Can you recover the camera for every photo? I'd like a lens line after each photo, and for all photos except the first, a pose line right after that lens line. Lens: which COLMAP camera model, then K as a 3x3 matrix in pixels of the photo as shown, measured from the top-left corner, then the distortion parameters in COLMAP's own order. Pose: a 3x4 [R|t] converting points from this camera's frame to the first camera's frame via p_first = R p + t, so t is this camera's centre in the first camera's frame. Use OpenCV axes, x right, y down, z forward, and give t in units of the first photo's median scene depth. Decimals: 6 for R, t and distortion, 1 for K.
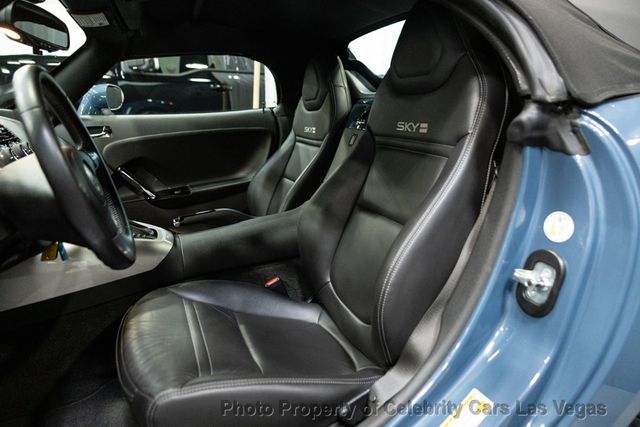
lens RADIAL K [[433.5, 0, 320.0], [0, 433.5, 213.5], [0, 0, 1]] dist [0.000635, 0.001657]
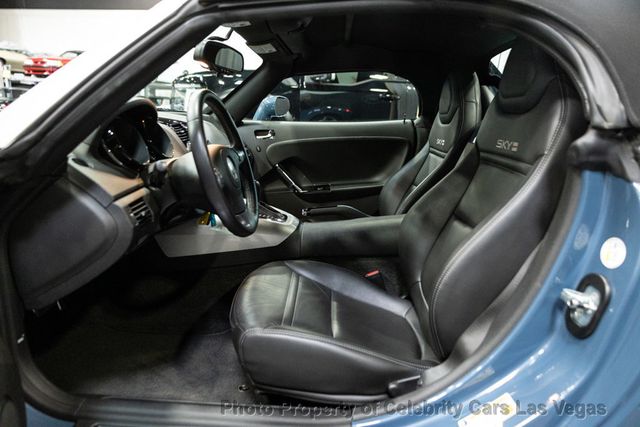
lens RADIAL K [[445.1, 0, 320.0], [0, 445.1, 213.5], [0, 0, 1]] dist [0.001411, 0.003584]
pose [[0.912080, 0.116726, -0.393047, 0.228545], [-0.124072, 0.992250, 0.006764, 0.012095], [0.390790, 0.042597, 0.919494, -0.145305]]
